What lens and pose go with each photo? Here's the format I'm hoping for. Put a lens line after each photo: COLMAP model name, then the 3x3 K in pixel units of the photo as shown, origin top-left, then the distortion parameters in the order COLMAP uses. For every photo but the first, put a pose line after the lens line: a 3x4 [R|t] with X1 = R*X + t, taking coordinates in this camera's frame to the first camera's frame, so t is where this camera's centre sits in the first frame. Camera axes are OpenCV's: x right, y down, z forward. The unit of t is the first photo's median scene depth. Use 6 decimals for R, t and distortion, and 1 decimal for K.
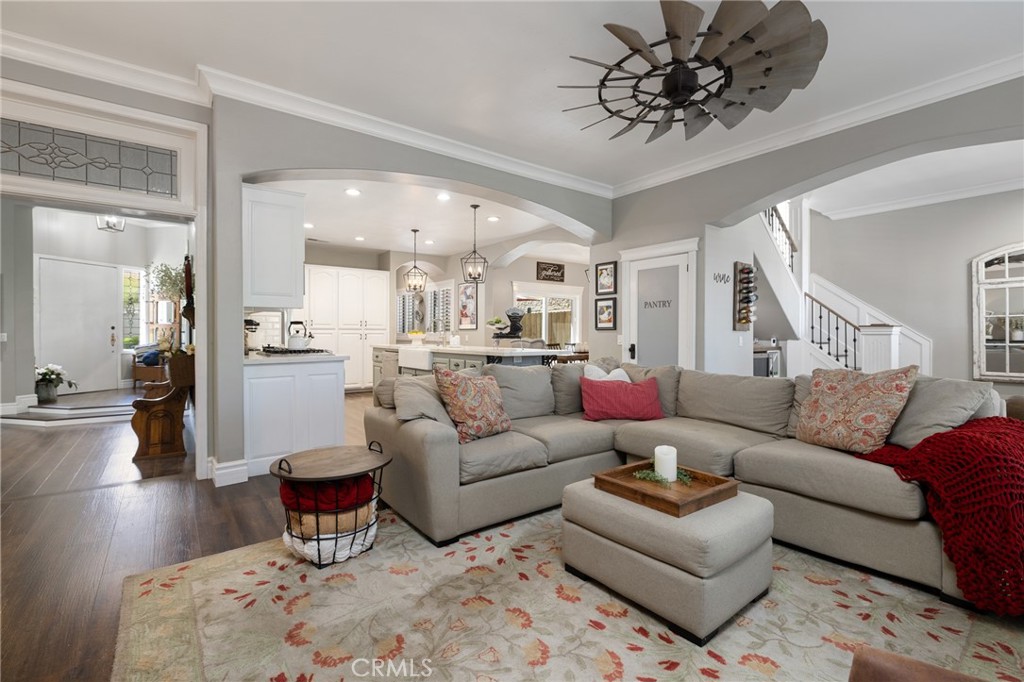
lens RADIAL K [[453.4, 0, 514.5], [0, 453.4, 335.3], [0, 0, 1]] dist [-0.005537, -0.000356]
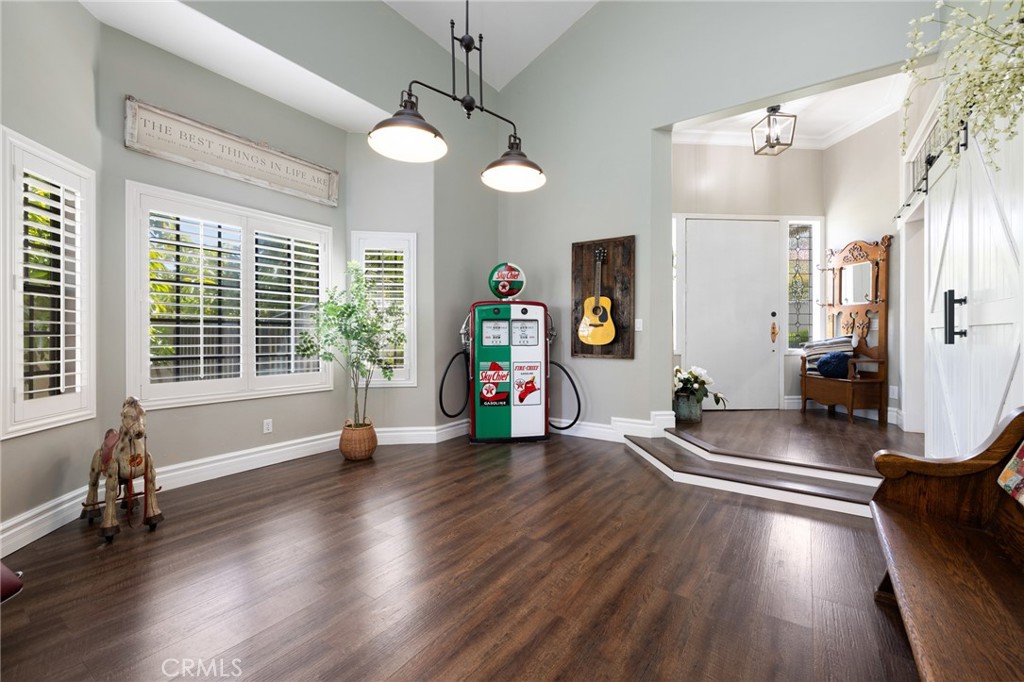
lens RADIAL K [[429.0, 0, 514.5], [0, 429.0, 339.6], [0, 0, 1]] dist [-0.002212, 0.000107]
pose [[0.306876, 0.002670, -0.951746, -0.480613], [-0.002658, 0.999995, 0.001949, 0.022282], [0.951746, 0.001932, 0.306882, 0.525231]]
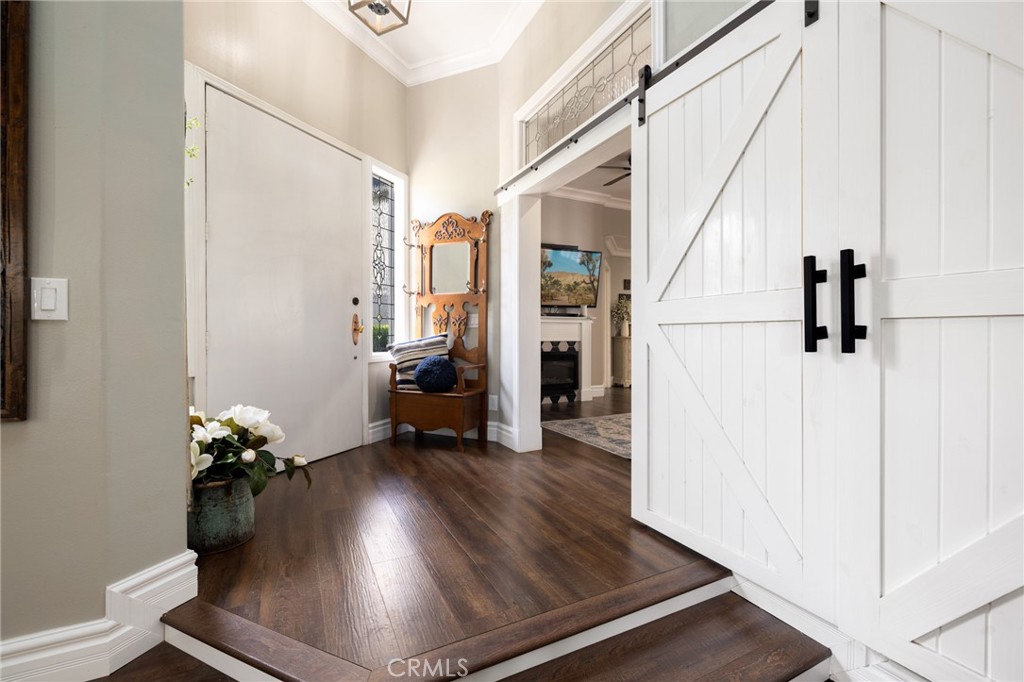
lens RADIAL K [[429.0, 0, 512.7], [0, 429.0, 333.1], [0, 0, 1]] dist [-0.002212, 0.000107]
pose [[0.981425, -0.005546, -0.191767, -0.770515], [0.004578, 0.999974, -0.005489, 0.018003], [0.191792, 0.004509, 0.981425, 0.732320]]
